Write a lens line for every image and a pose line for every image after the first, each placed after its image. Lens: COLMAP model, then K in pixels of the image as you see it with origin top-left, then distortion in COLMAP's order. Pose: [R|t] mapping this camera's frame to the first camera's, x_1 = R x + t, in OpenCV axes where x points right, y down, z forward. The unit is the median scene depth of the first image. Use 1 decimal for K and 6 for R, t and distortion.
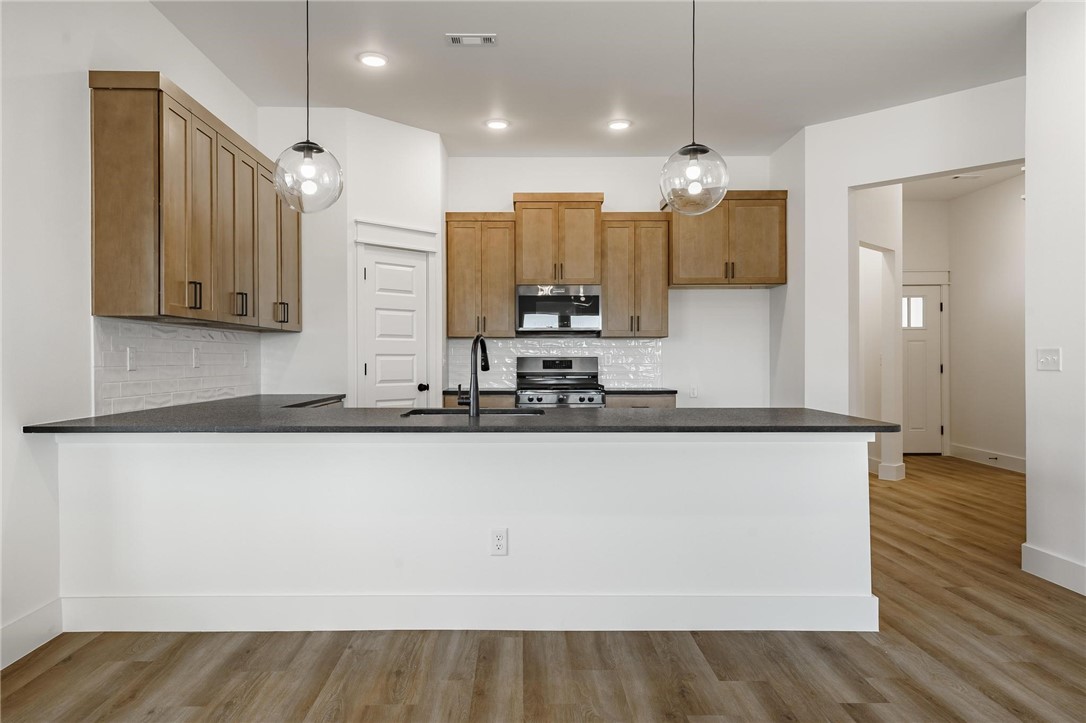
lens RADIAL K [[731.5, 0, 515.2], [0, 731.5, 352.9], [0, 0, 1]] dist [0.014453, 0.000904]
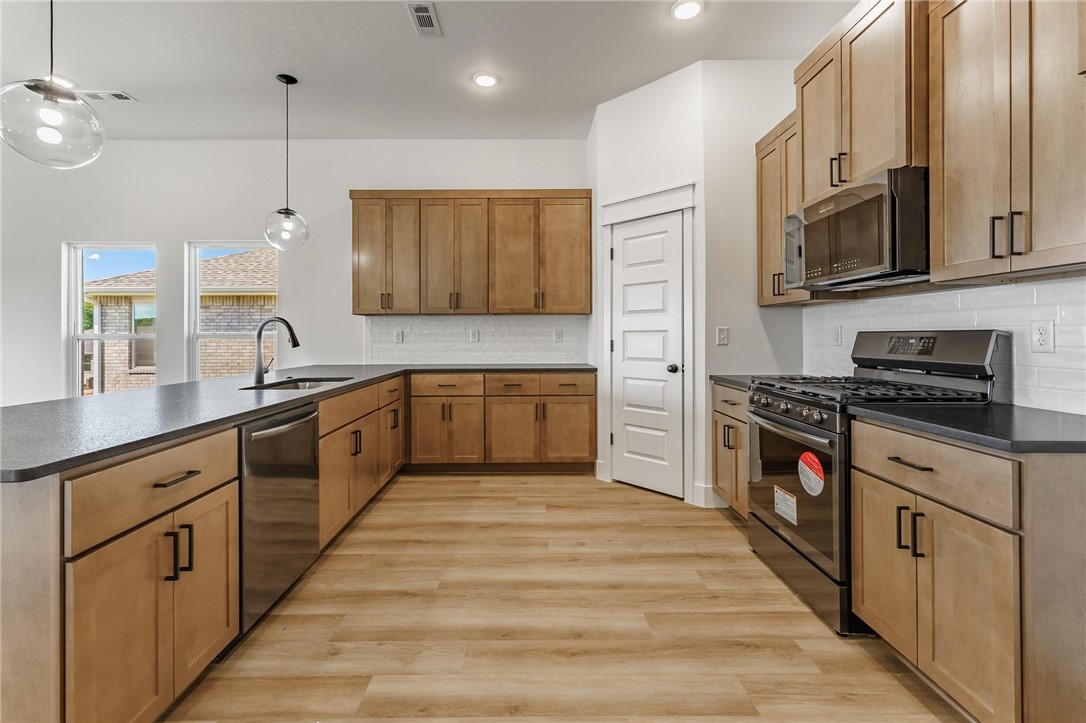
lens RADIAL K [[458.9, 0, 532.1], [0, 458.9, 334.3], [0, 0, 1]] dist [-0.000525, 0.001564]
pose [[0.000767, -0.004474, -0.999990, 0.456292], [0.011678, 0.999922, -0.004465, 0.007906], [0.999932, -0.011674, 0.000819, 0.907063]]
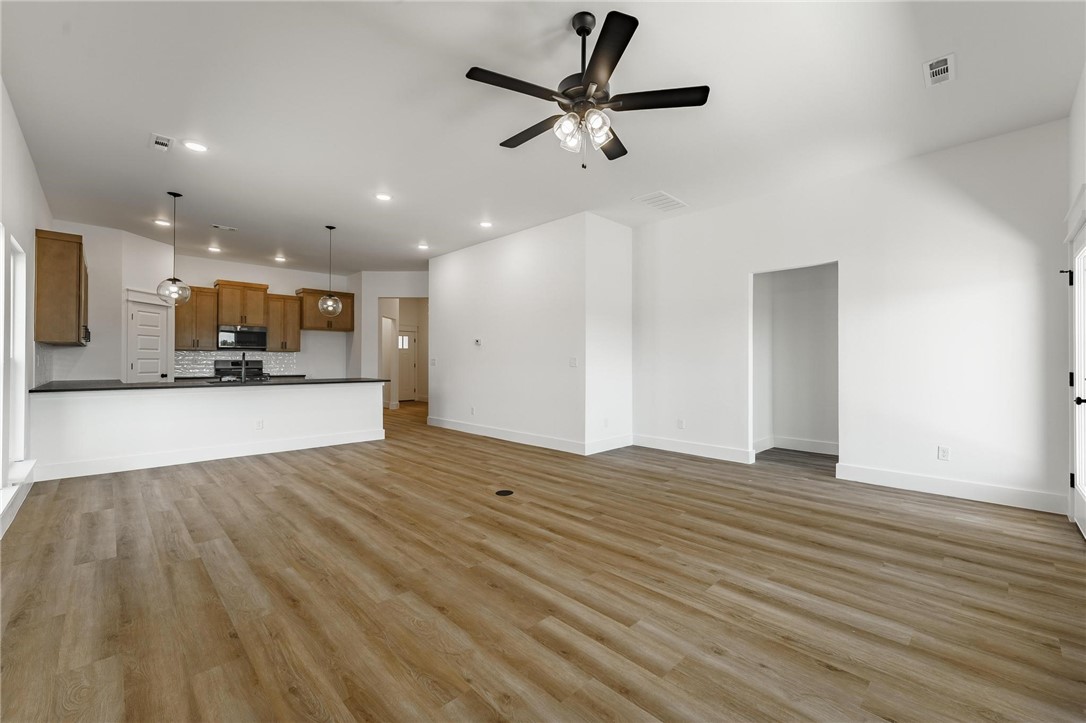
lens RADIAL K [[438.0, 0, 549.2], [0, 438.0, 357.1], [0, 0, 1]] dist [0.010149, -0.002661]
pose [[0.697673, 0.008773, 0.716363, -0.274523], [-0.008720, 0.999955, -0.003753, -0.007187], [-0.716363, -0.003628, 0.697718, -0.608101]]
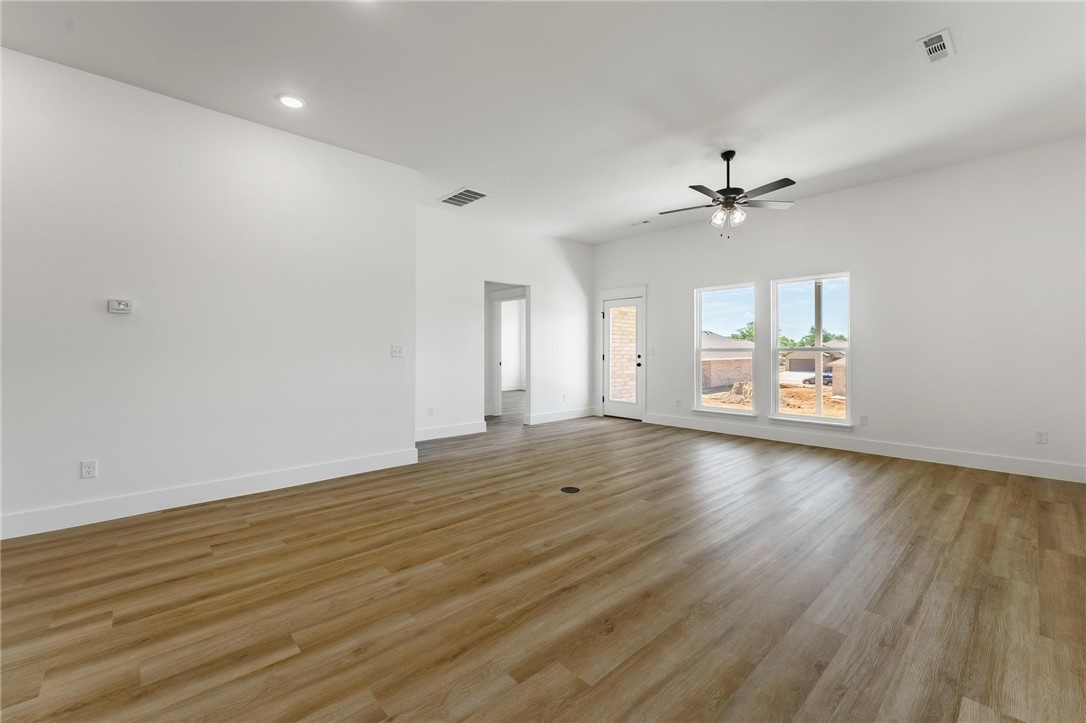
lens RADIAL K [[438.0, 0, 549.8], [0, 438.0, 357.4], [0, 0, 1]] dist [0.010149, -0.002661]
pose [[-0.681534, -0.009149, 0.731729, -0.280149], [-0.002382, 0.999944, 0.010284, 0.002287], [-0.731783, 0.005266, -0.681518, 0.437719]]
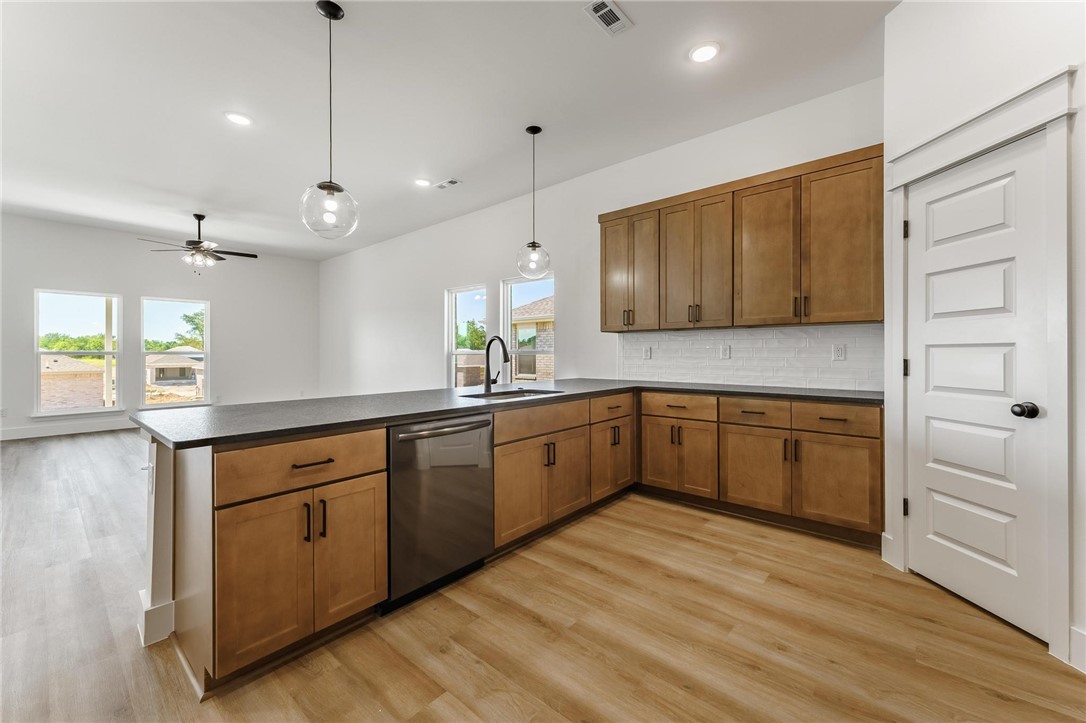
lens RADIAL K [[438.0, 0, 544.2], [0, 438.0, 350.2], [0, 0, 1]] dist [0.010149, -0.002661]
pose [[-0.649266, -0.003330, -0.760554, 0.342685], [0.008799, 0.999891, -0.011889, 0.008288], [0.760511, -0.014411, -0.649166, 1.033283]]
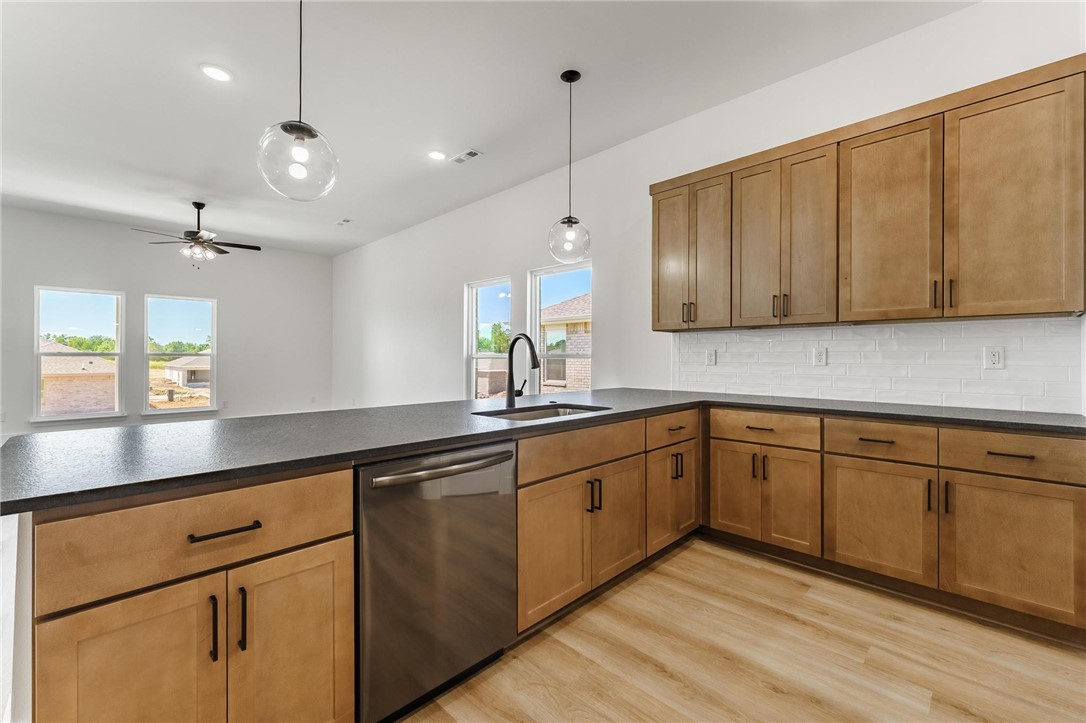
lens RADIAL K [[460.7, 0, 542.7], [0, 460.7, 354.1], [0, 0, 1]] dist [0.002716, 0.001102]
pose [[-0.697448, -0.007677, -0.716595, 0.264900], [0.002419, 0.999912, -0.013067, 0.008701], [0.716632, -0.010847, -0.697367, 0.951468]]
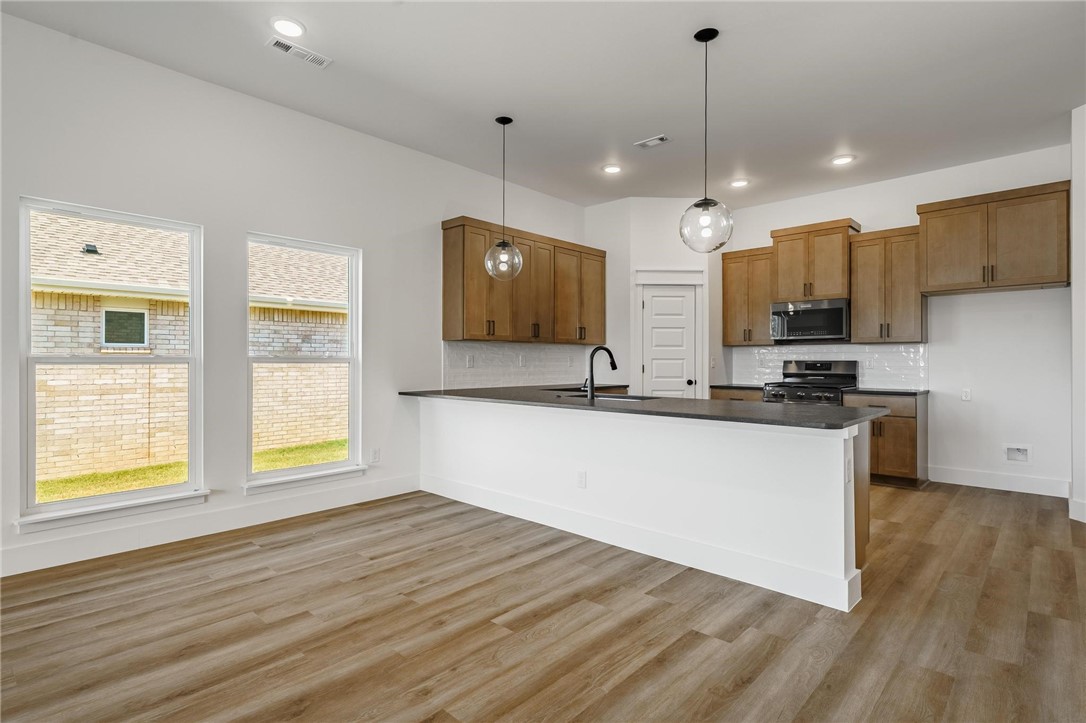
lens RADIAL K [[540.9, 0, 545.9], [0, 540.9, 355.6], [0, 0, 1]] dist [0.010844, 0.002521]
pose [[0.731932, -0.005184, -0.681357, 0.411650], [0.004137, 0.999986, -0.003163, -0.001767], [0.681365, -0.000504, 0.731944, 0.056684]]
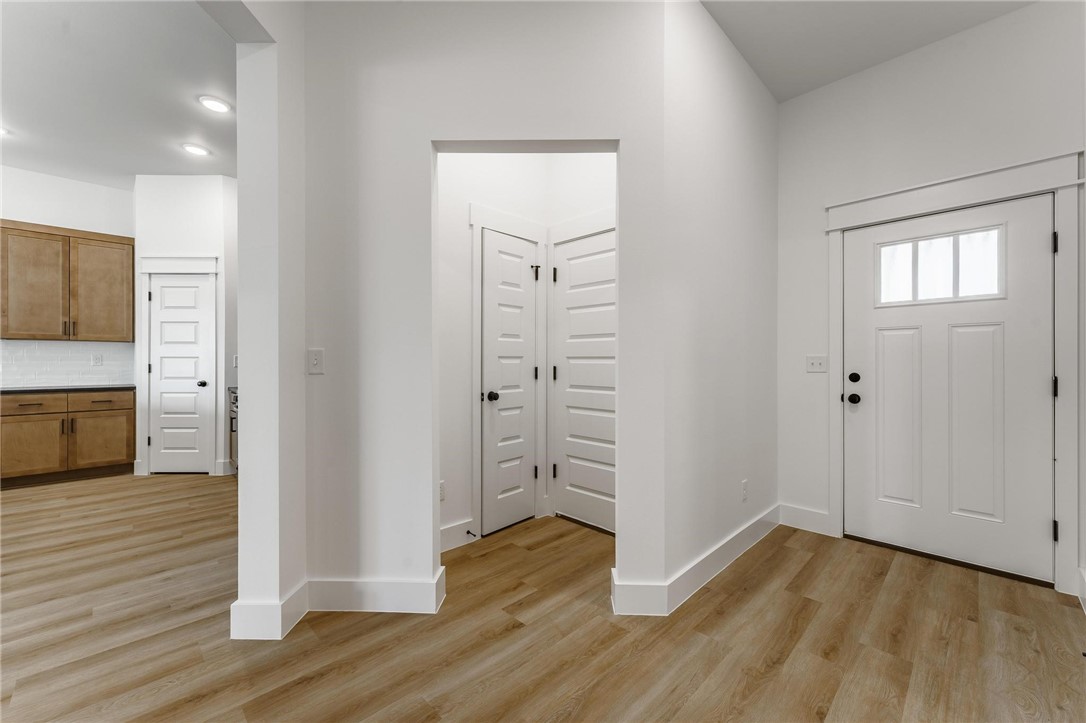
lens RADIAL K [[438.0, 0, 544.3], [0, 438.0, 360.0], [0, 0, 1]] dist [0.010149, -0.002661]
pose [[0.701621, 0.004149, -0.712539, 0.886069], [0.004685, 0.999935, 0.010435, 0.002452], [0.712535, -0.010660, 0.701555, 0.970947]]
